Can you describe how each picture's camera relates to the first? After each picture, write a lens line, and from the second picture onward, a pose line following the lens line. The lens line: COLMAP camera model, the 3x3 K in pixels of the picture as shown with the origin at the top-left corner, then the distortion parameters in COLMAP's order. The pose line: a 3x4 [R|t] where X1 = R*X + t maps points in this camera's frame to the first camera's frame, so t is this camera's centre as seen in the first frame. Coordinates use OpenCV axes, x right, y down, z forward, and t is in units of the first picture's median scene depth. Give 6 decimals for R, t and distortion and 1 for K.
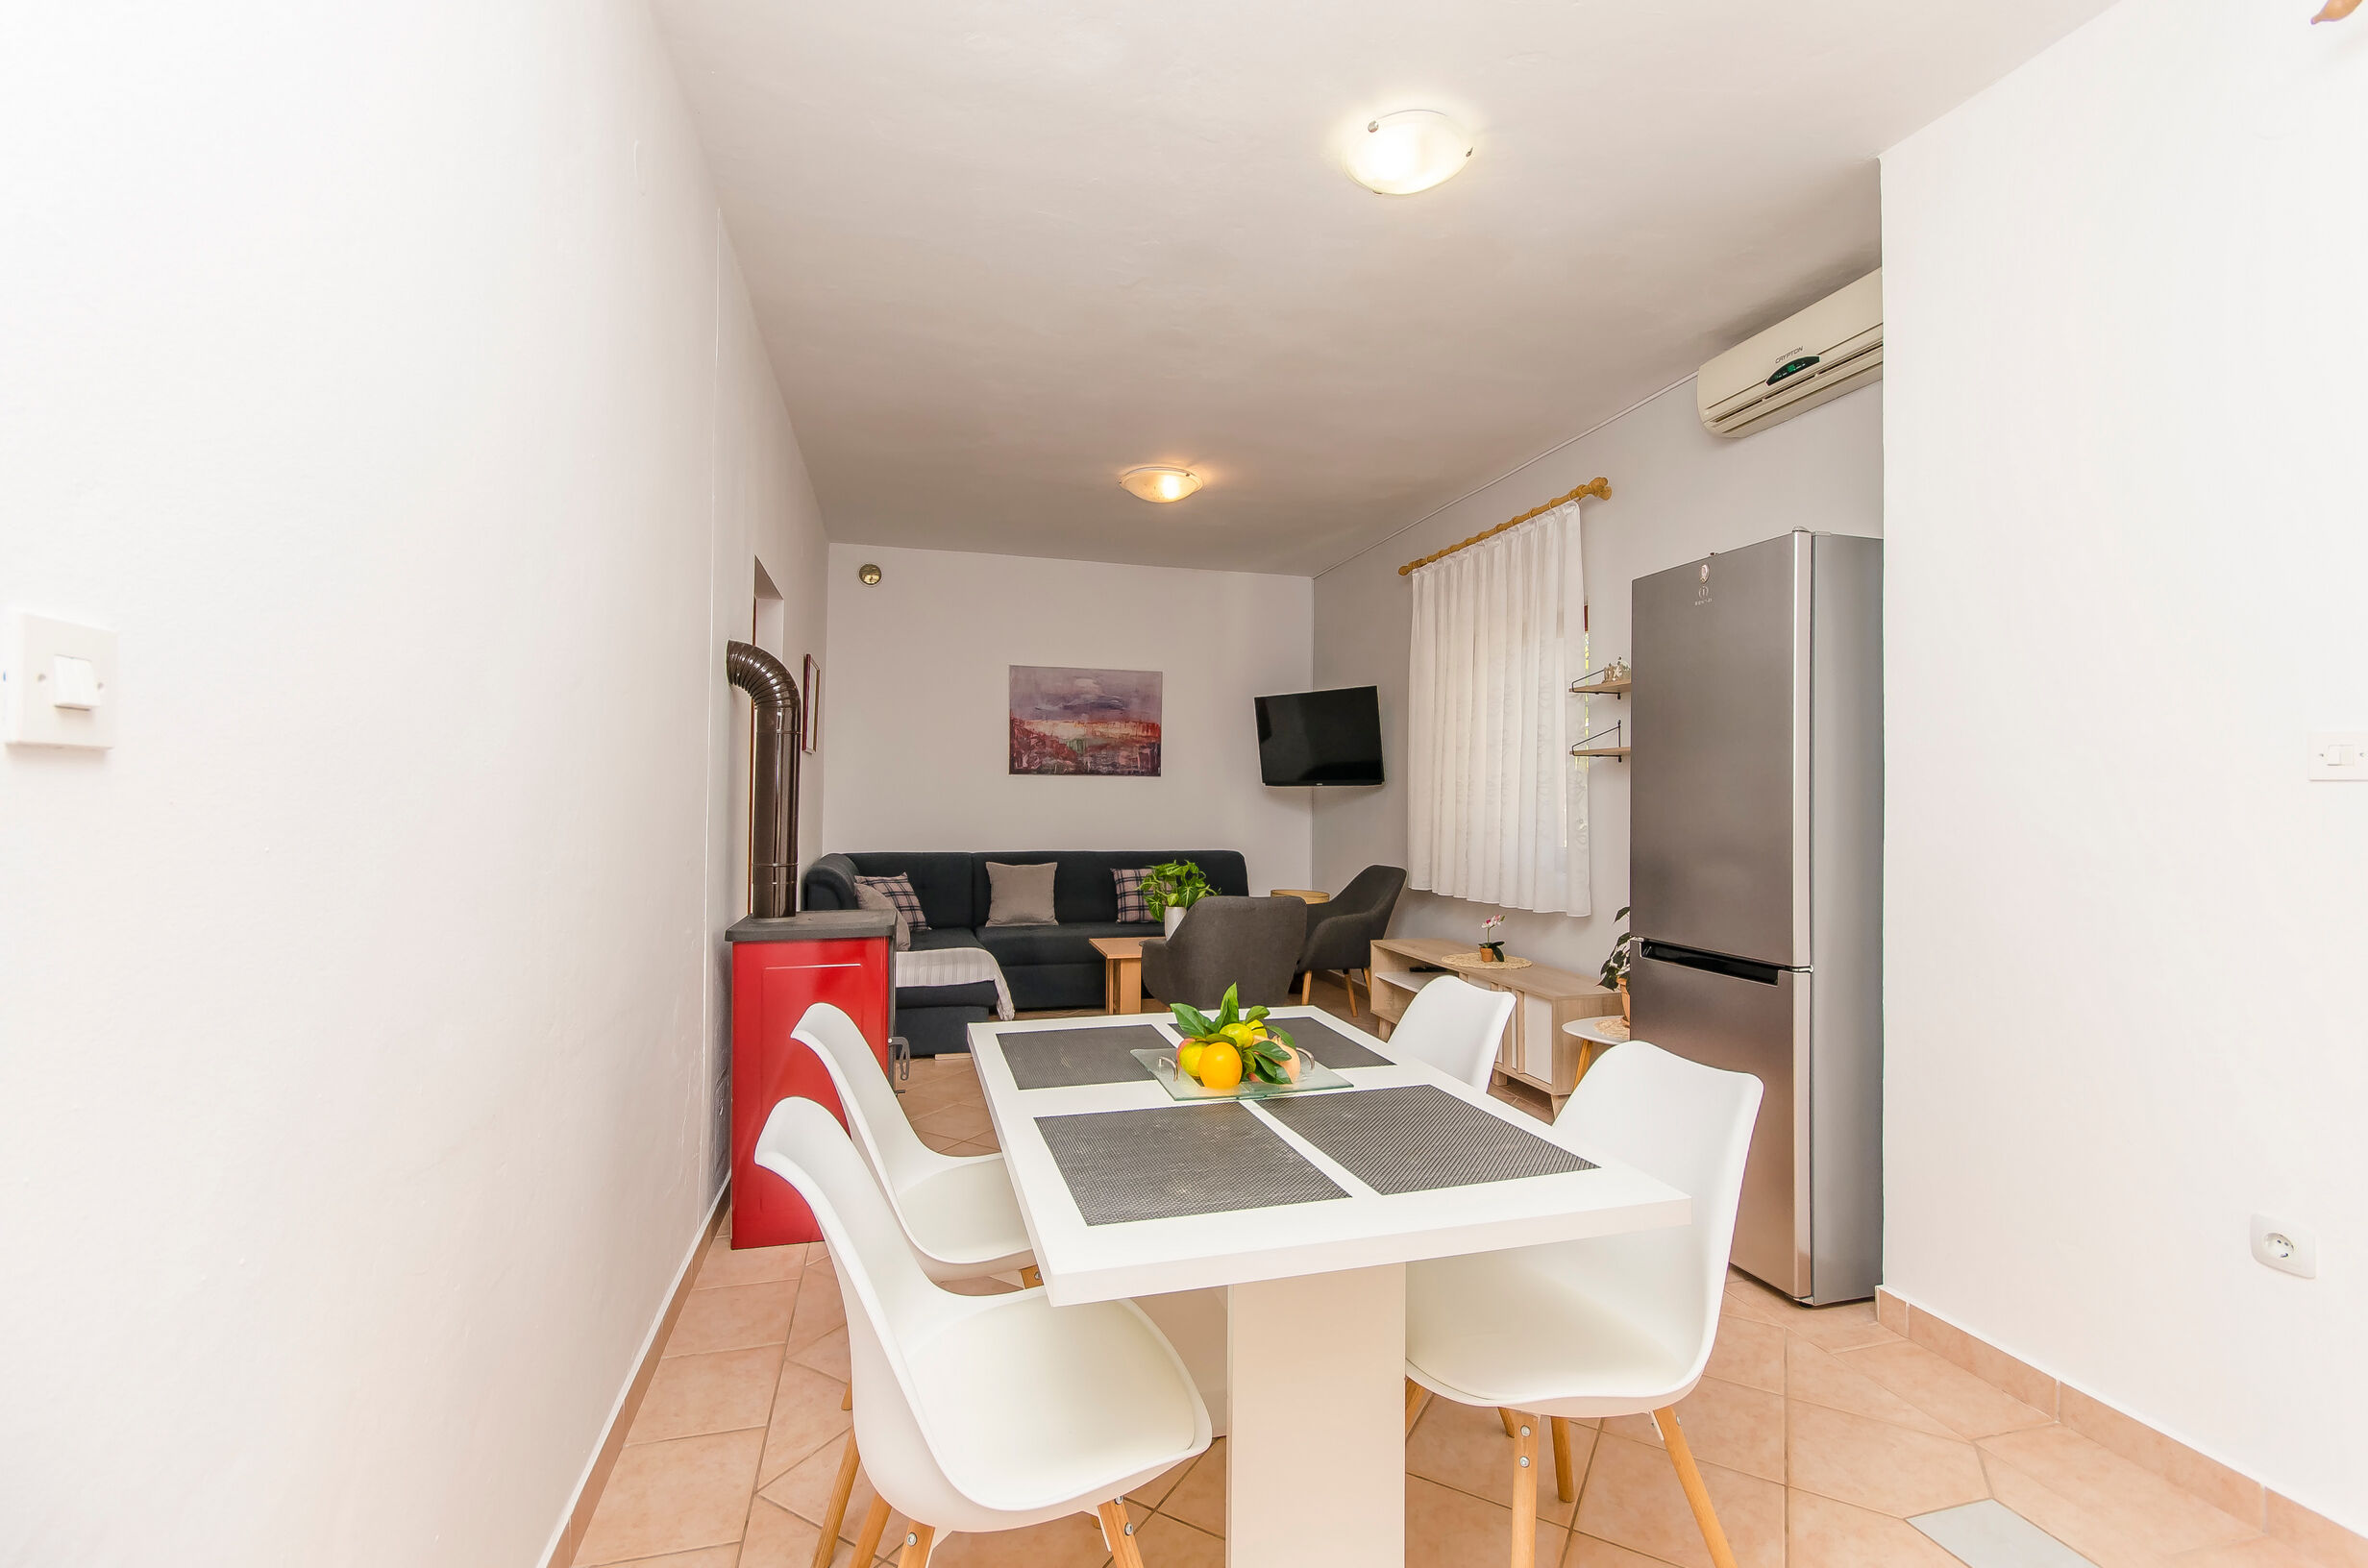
lens RADIAL K [[1027.7, 0, 1195.1], [0, 1027.7, 773.9], [0, 0, 1]] dist [0.010491, 0.000300]
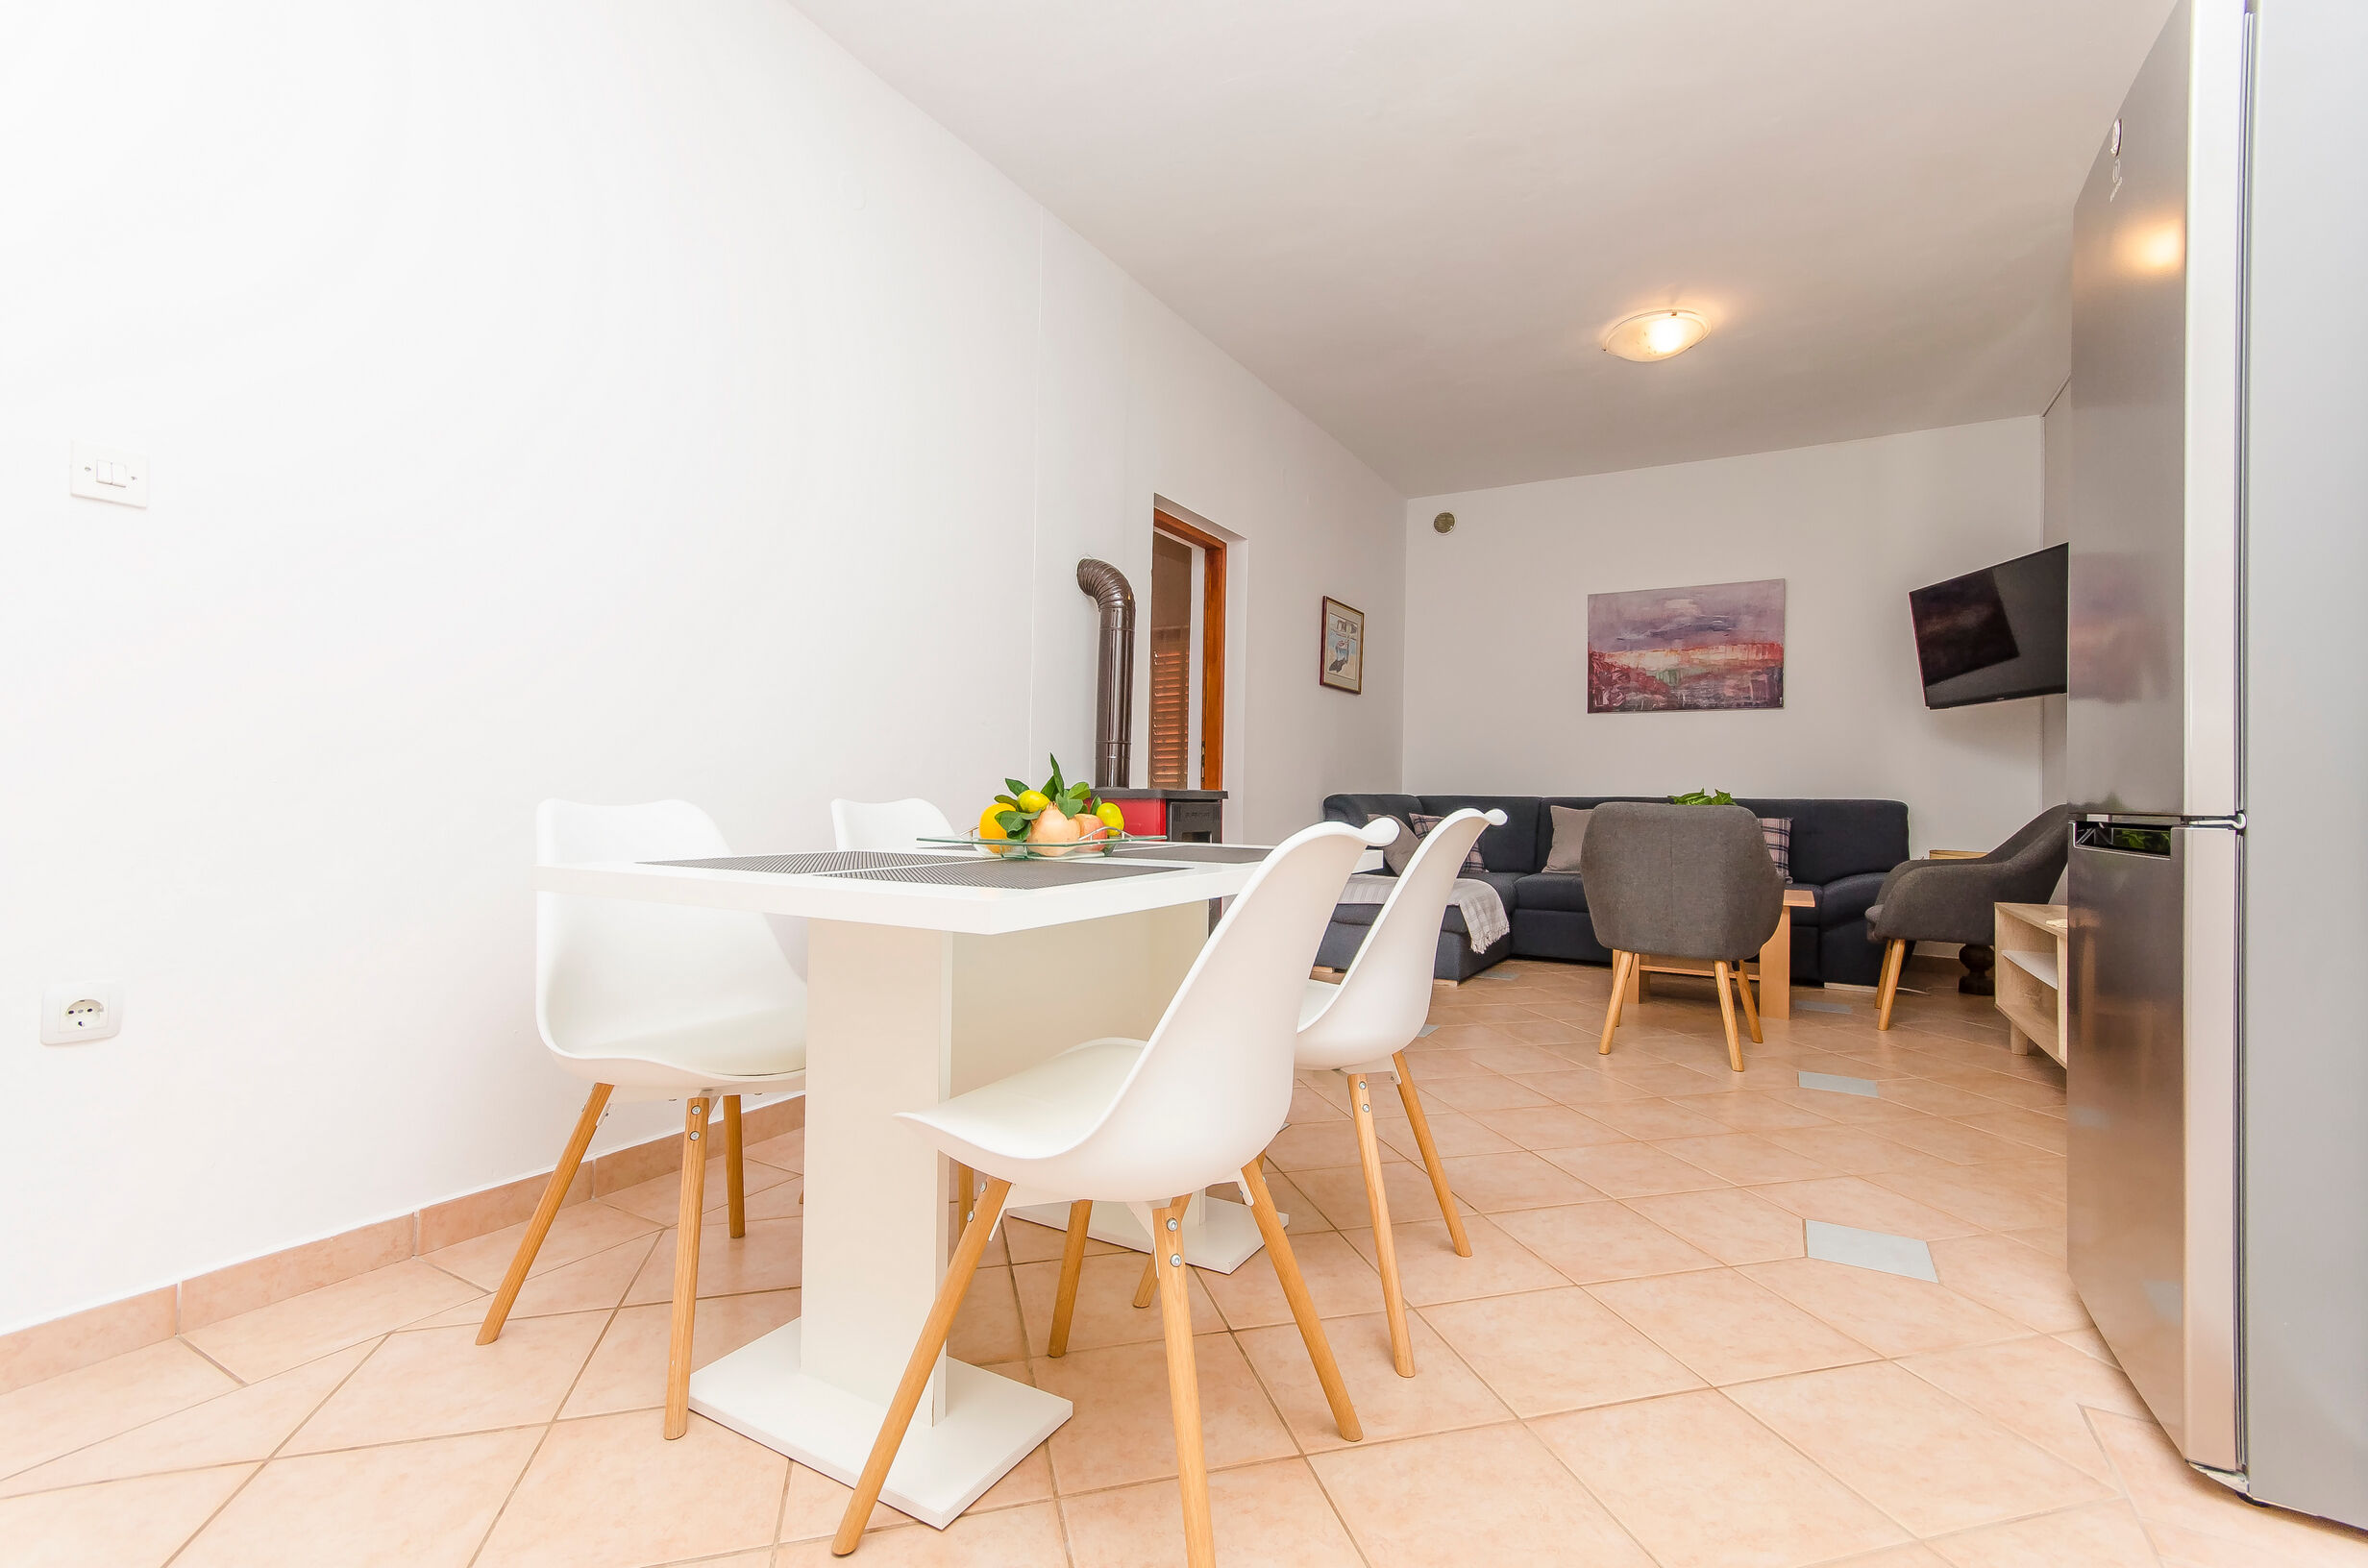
lens RADIAL K [[1027.7, 0, 1205.3], [0, 1027.7, 781.0], [0, 0, 1]] dist [0.010491, 0.000300]
pose [[0.708845, -0.010251, -0.705290, 0.222750], [0.008664, 0.999945, -0.005826, 0.062634], [0.705311, -0.001981, 0.708895, 0.108329]]
